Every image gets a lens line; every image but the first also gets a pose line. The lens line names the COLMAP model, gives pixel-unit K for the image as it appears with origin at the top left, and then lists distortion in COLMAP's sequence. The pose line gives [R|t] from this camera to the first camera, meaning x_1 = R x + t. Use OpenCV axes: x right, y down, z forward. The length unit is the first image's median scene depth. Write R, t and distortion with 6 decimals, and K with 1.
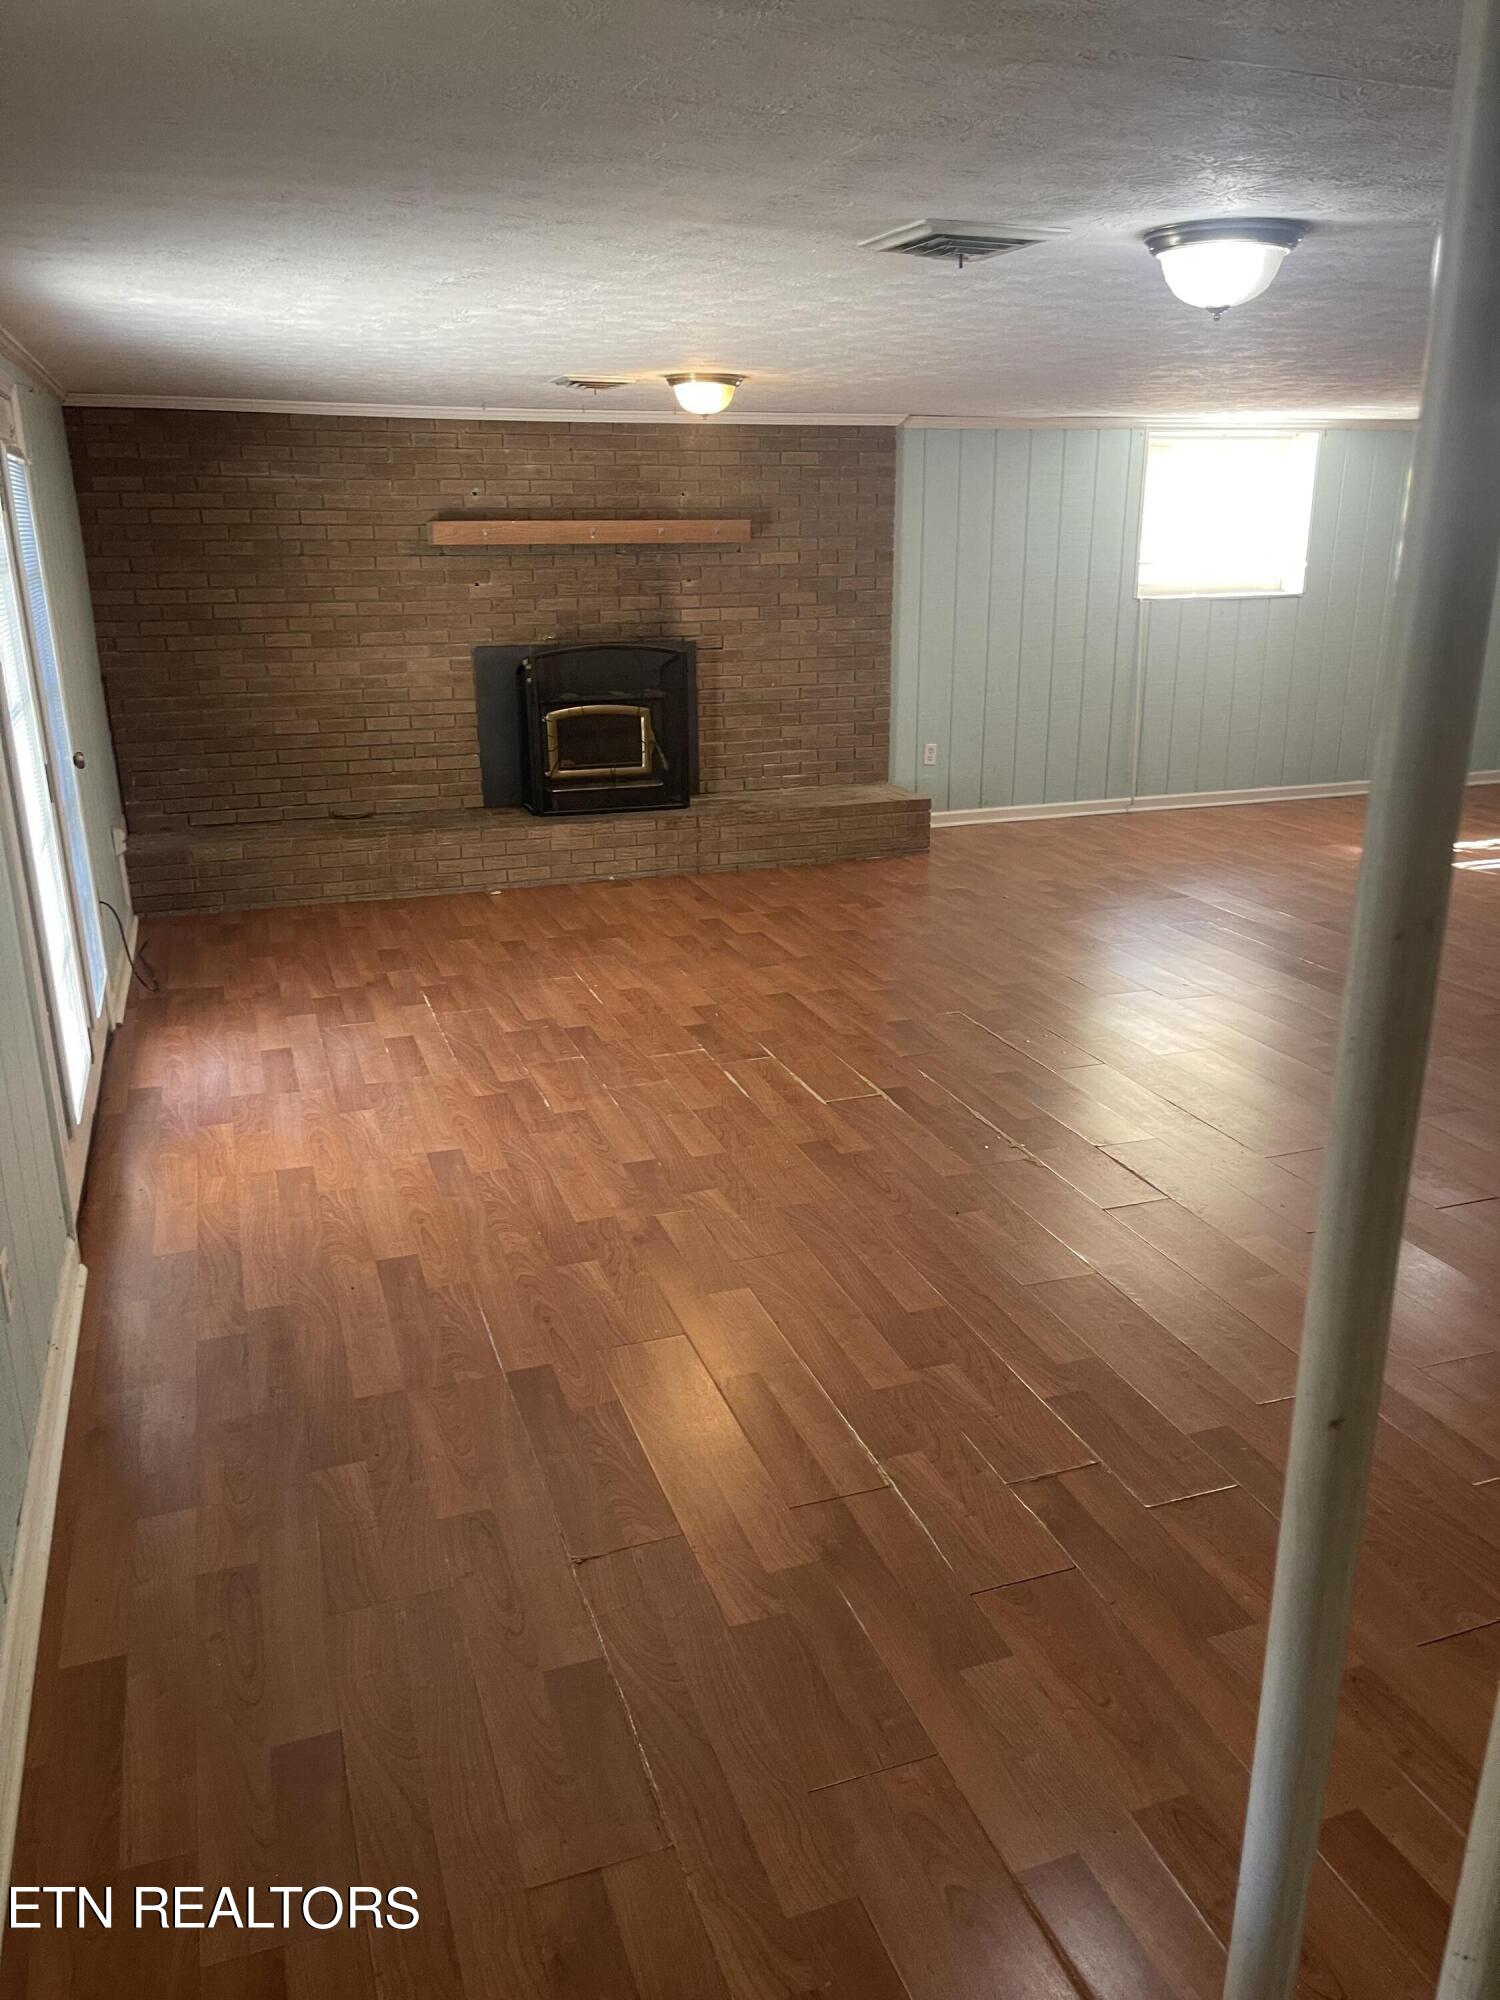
lens RADIAL K [[1495.8, 0, 729.4], [0, 1495.8, 996.3], [0, 0, 1]] dist [0.082639, -0.089580]
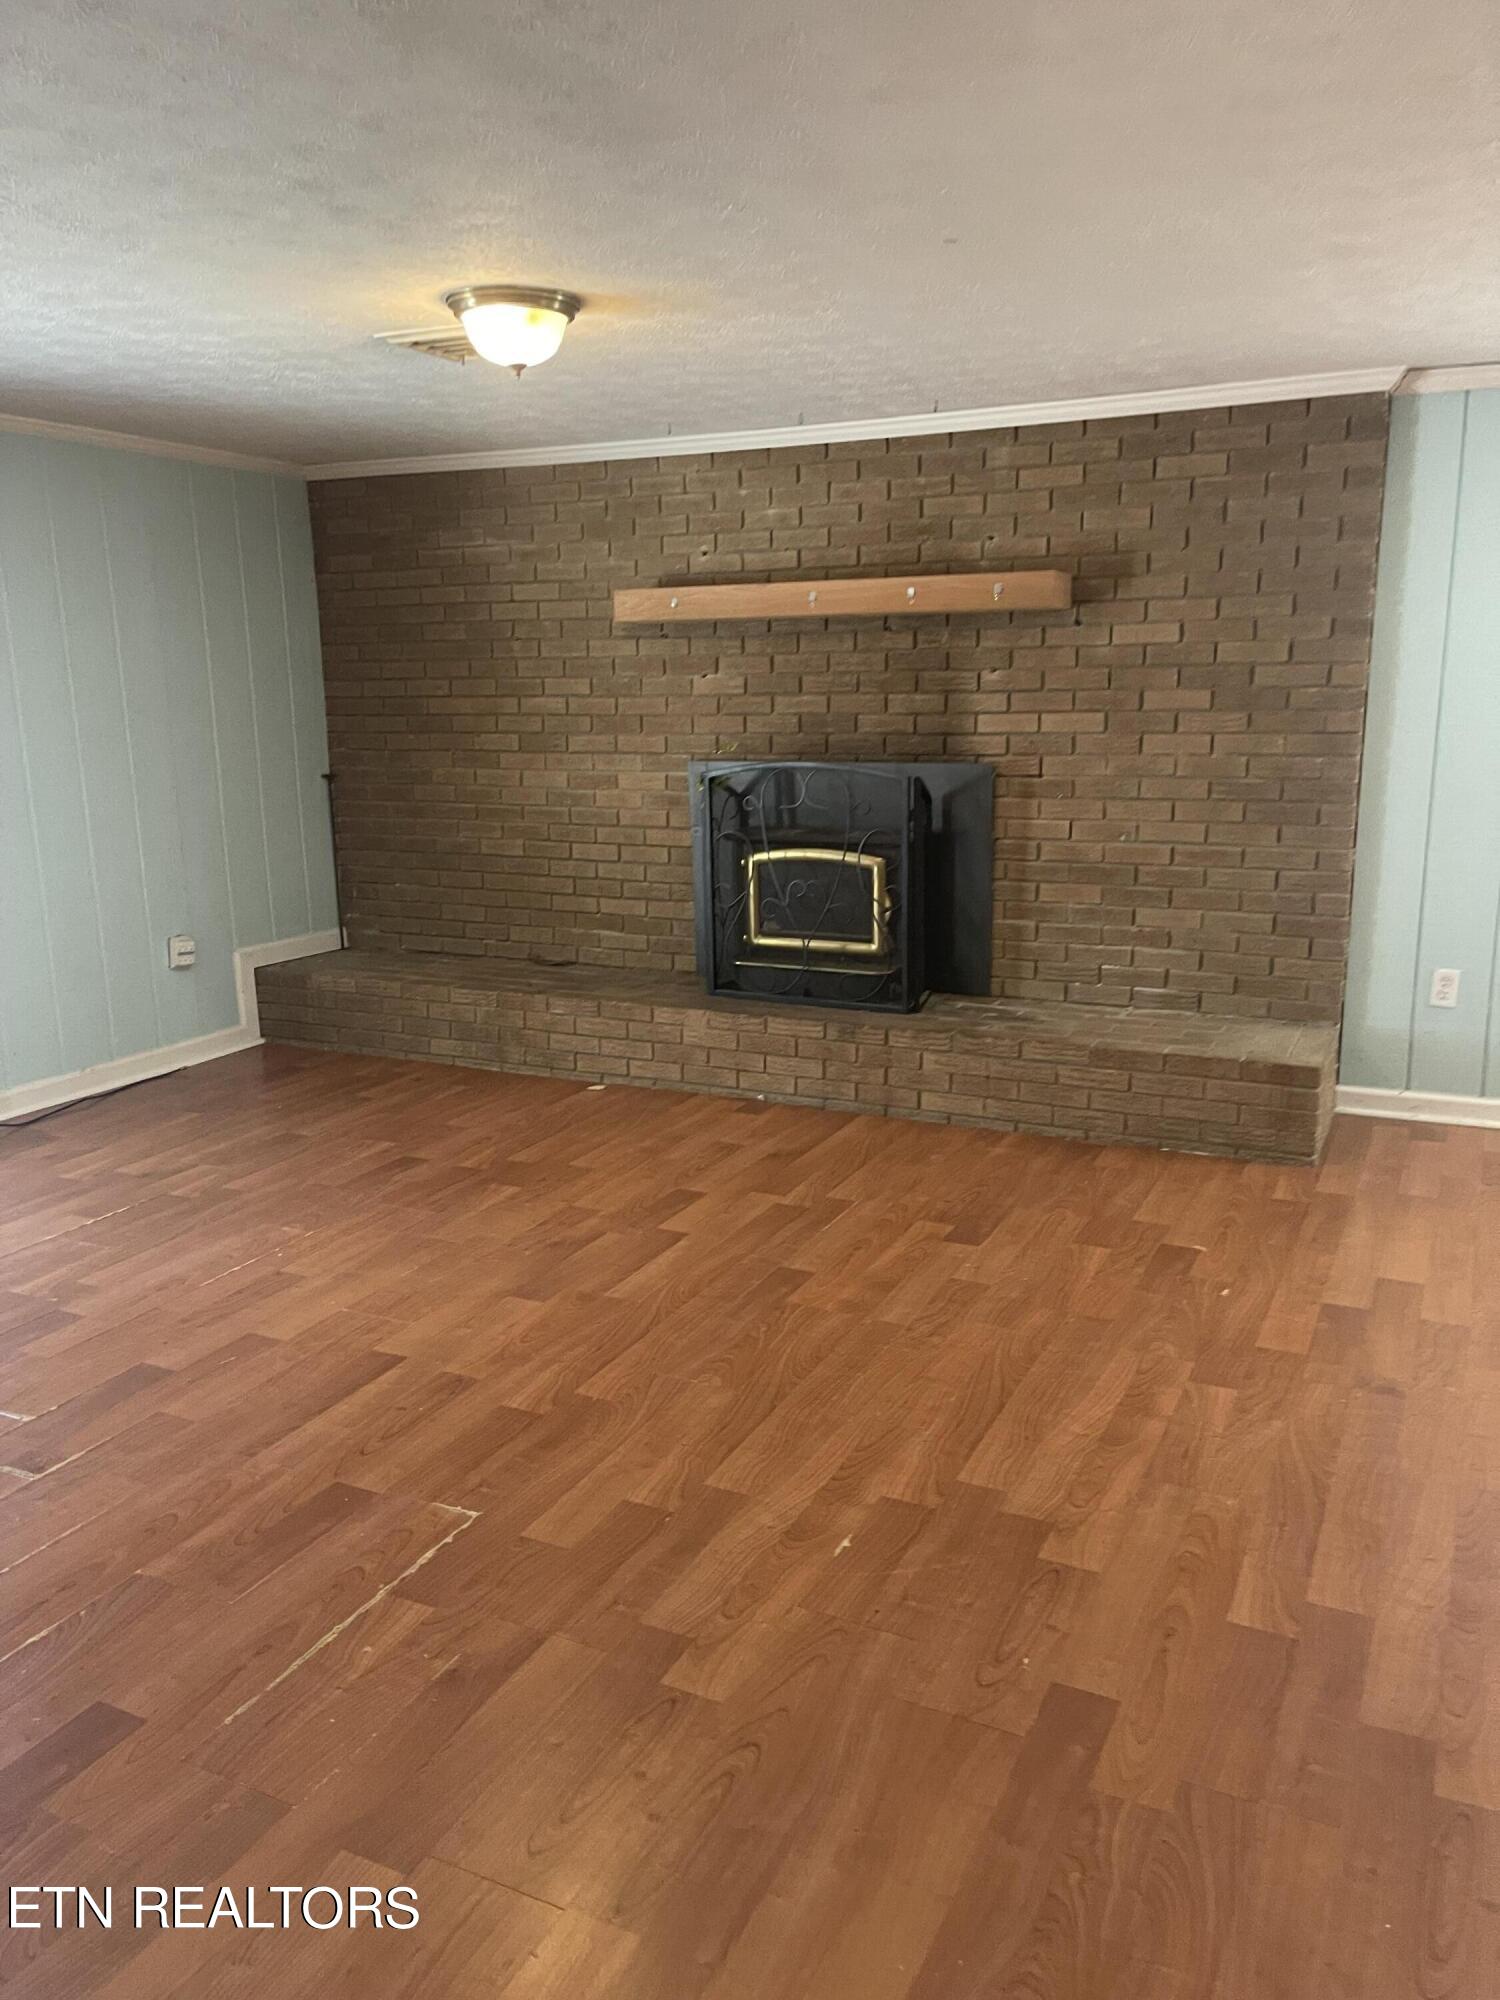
lens RADIAL K [[1477.4, 0, 755.0], [0, 1477.4, 1026.0], [0, 0, 1]] dist [0.078924, -0.093867]
pose [[0.719856, 0.155504, -0.676480, 0.369082], [-0.203220, 0.979093, 0.008817, -0.116918], [0.663709, 0.131127, 0.736408, 0.504216]]
